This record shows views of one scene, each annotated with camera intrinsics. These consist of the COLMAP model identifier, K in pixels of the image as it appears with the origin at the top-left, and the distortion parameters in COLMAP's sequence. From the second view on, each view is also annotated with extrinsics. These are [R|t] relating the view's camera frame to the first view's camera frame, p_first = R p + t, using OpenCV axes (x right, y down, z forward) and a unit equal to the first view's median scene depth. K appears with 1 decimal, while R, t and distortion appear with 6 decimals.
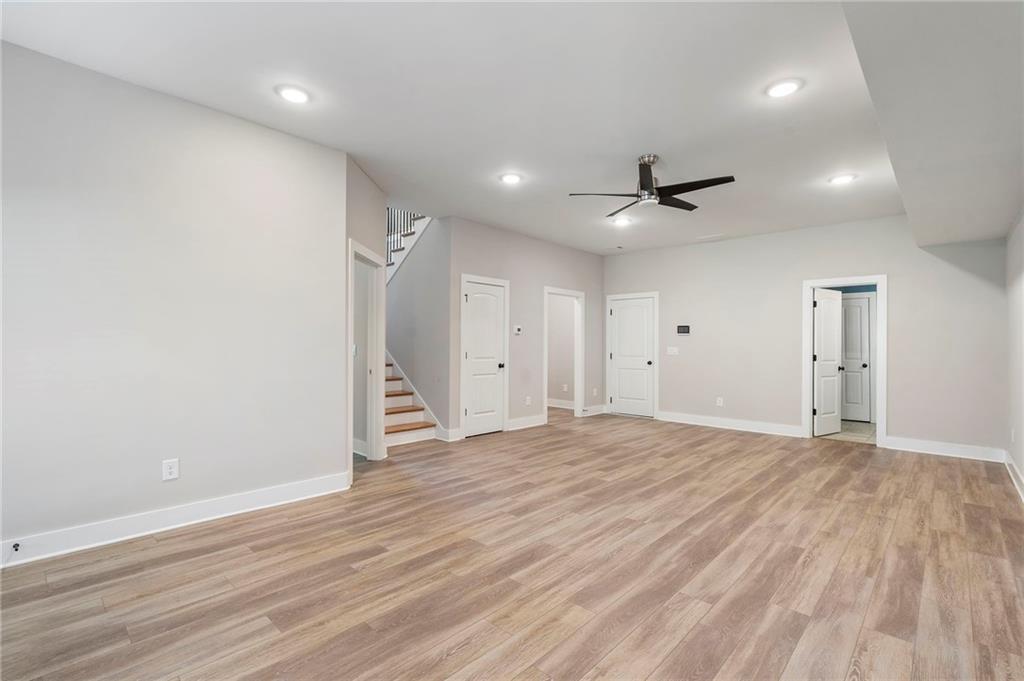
lens RADIAL K [[465.0, 0, 507.0], [0, 465.0, 339.3], [0, 0, 1]] dist [-0.003382, 0.000446]
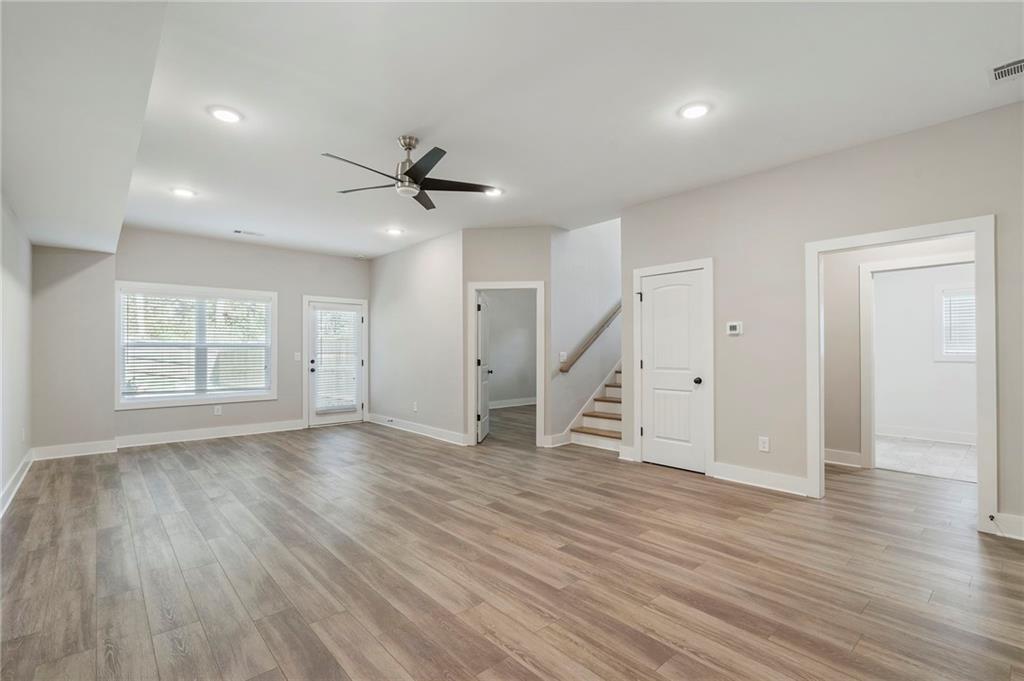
lens RADIAL K [[465.0, 0, 514.6], [0, 465.0, 345.9], [0, 0, 1]] dist [-0.003382, 0.000446]
pose [[-0.073469, -0.018642, -0.997123, 1.234516], [0.012745, 0.999726, -0.019629, 0.023543], [0.997216, -0.014150, -0.073211, 1.328806]]
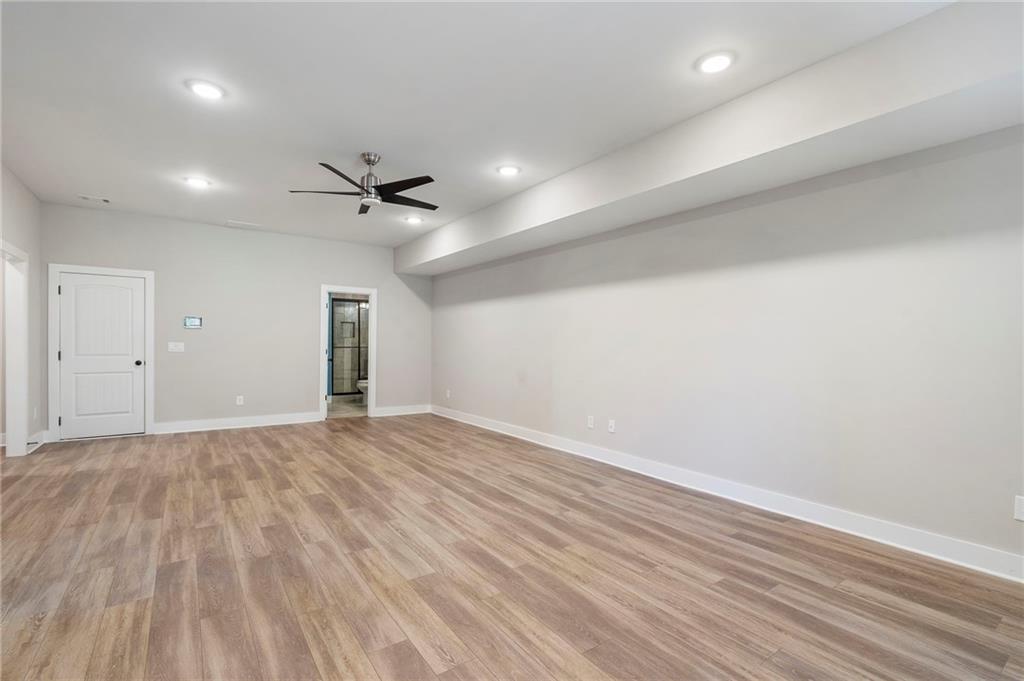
lens RADIAL K [[465.0, 0, 505.6], [0, 465.0, 346.8], [0, 0, 1]] dist [-0.003382, 0.000446]
pose [[0.207503, -0.010480, 0.978178, -0.653848], [-0.020719, 0.999671, 0.015105, 0.000446], [-0.978015, -0.023402, 0.207217, 0.522350]]
